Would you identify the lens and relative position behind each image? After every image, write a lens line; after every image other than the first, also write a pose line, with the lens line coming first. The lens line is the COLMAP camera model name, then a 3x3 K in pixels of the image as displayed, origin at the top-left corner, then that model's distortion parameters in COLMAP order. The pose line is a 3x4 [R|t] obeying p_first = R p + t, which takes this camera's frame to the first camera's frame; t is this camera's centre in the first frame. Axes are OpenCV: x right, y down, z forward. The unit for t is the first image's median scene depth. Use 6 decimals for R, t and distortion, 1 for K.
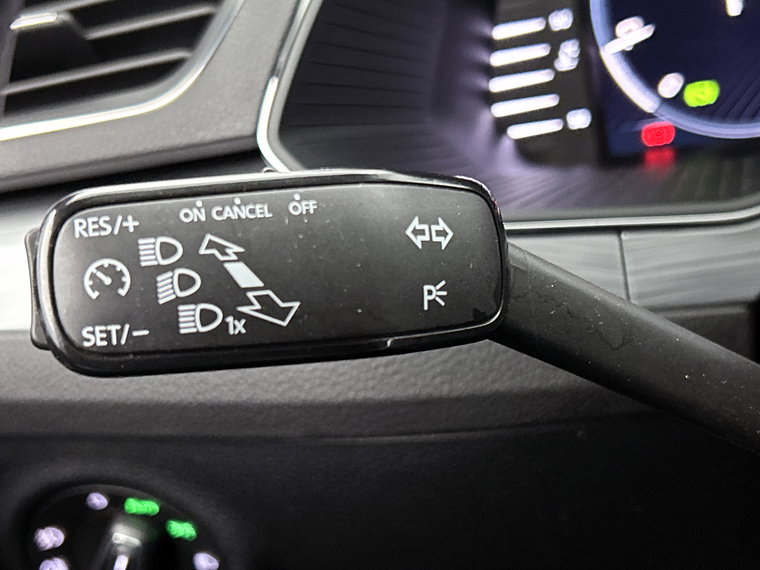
lens RADIAL K [[1136.8, 0, 380.0], [0, 1136.8, 285.0], [0, 0, 1]] dist [0.014525, -0.043152]
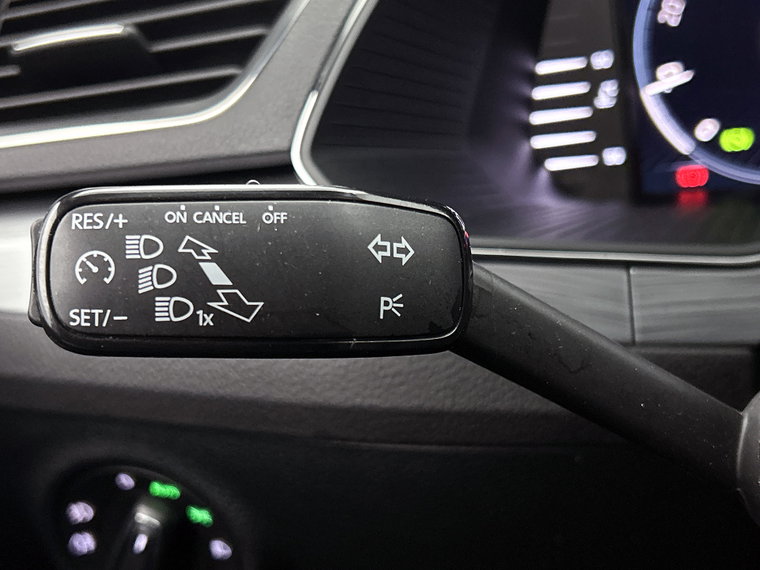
lens RADIAL K [[1145.3, 0, 380.0], [0, 1145.3, 285.0], [0, 0, 1]] dist [0.019782, -0.003343]
pose [[0.992611, 0.077782, -0.093135, 0.084350], [-0.079536, 0.996715, -0.015273, 0.003737], [0.091641, 0.022568, 0.995536, -0.061580]]
